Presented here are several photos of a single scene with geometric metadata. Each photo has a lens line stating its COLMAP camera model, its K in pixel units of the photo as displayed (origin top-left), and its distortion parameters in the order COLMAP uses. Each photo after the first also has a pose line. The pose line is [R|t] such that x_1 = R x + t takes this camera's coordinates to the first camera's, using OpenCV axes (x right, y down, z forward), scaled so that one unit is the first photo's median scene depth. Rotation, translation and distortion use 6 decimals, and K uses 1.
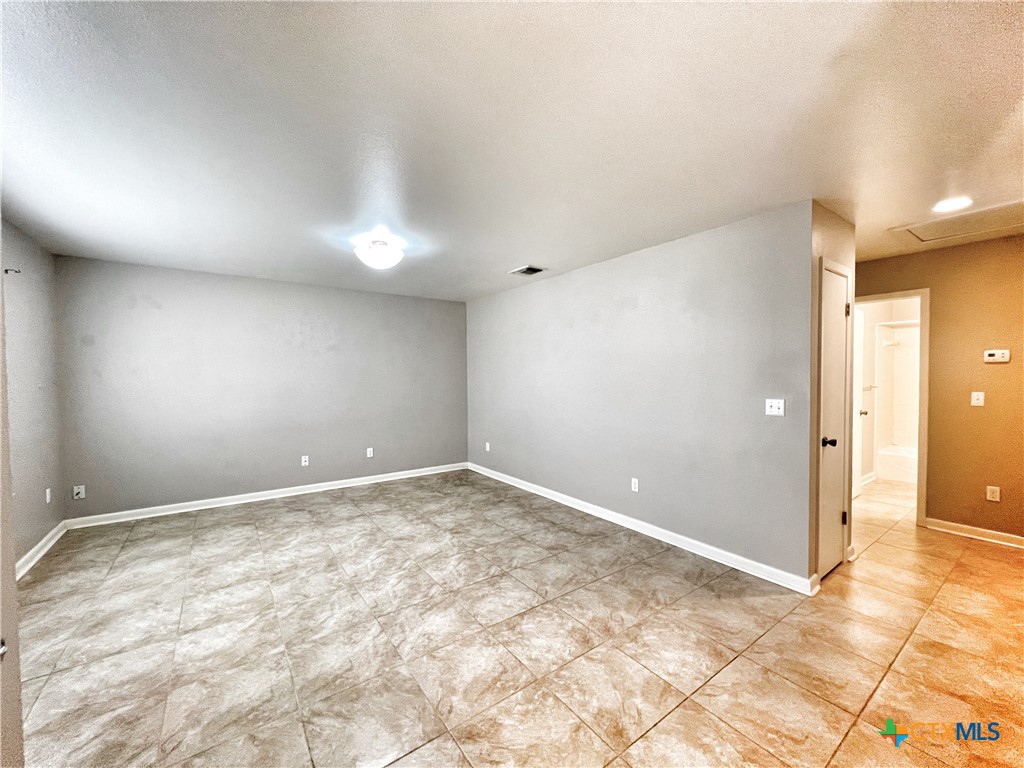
lens RADIAL K [[409.0, 0, 512.1], [0, 409.0, 386.0], [0, 0, 1]] dist [0.000904, 0.000042]
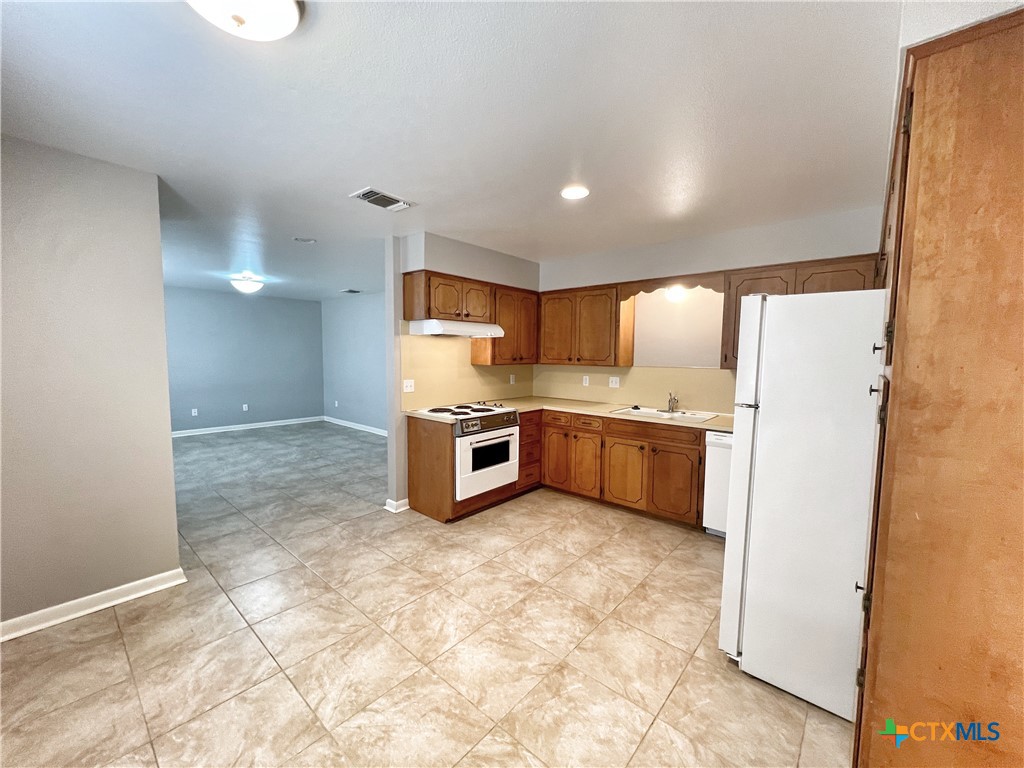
lens RADIAL K [[409.0, 0, 510.9], [0, 409.0, 382.4], [0, 0, 1]] dist [0.000904, 0.000042]
pose [[0.972880, 0.002807, 0.231295, 0.379188], [-0.012951, 0.999019, 0.042354, 0.003422], [-0.230949, -0.044201, 0.971961, -1.015896]]
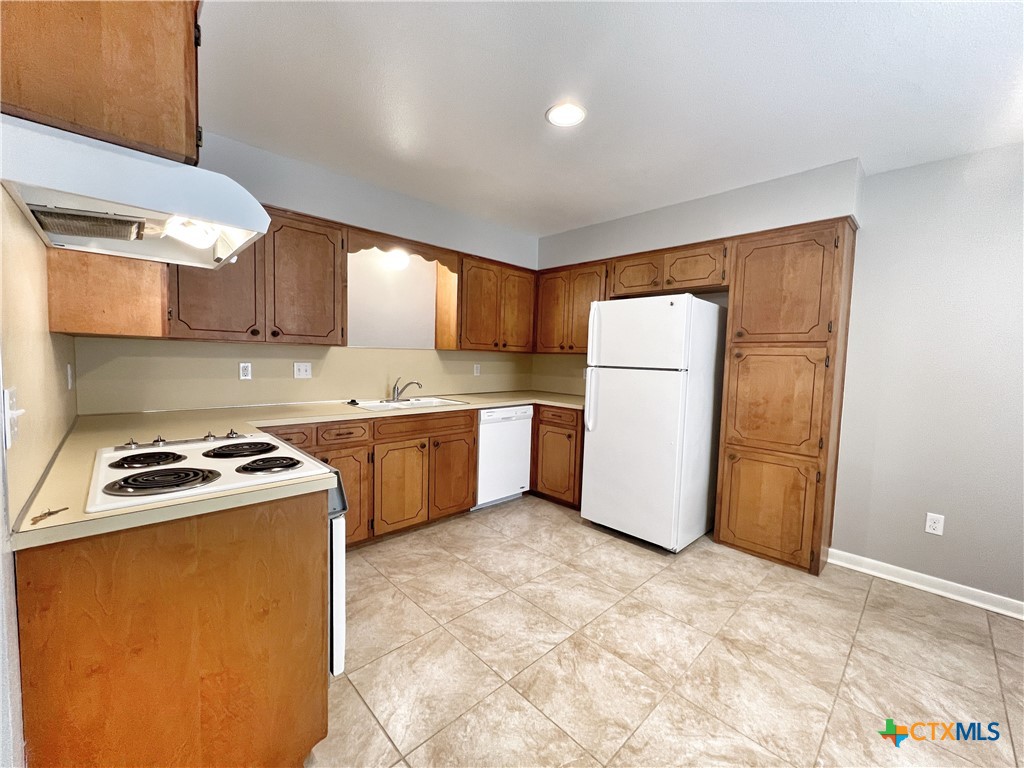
lens RADIAL K [[409.0, 0, 510.8], [0, 409.0, 385.2], [0, 0, 1]] dist [0.000904, 0.000042]
pose [[-0.144477, -0.064105, 0.987429, 0.057820], [0.000789, 0.997891, 0.064900, 0.031450], [-0.989508, 0.010156, -0.144122, -0.053052]]
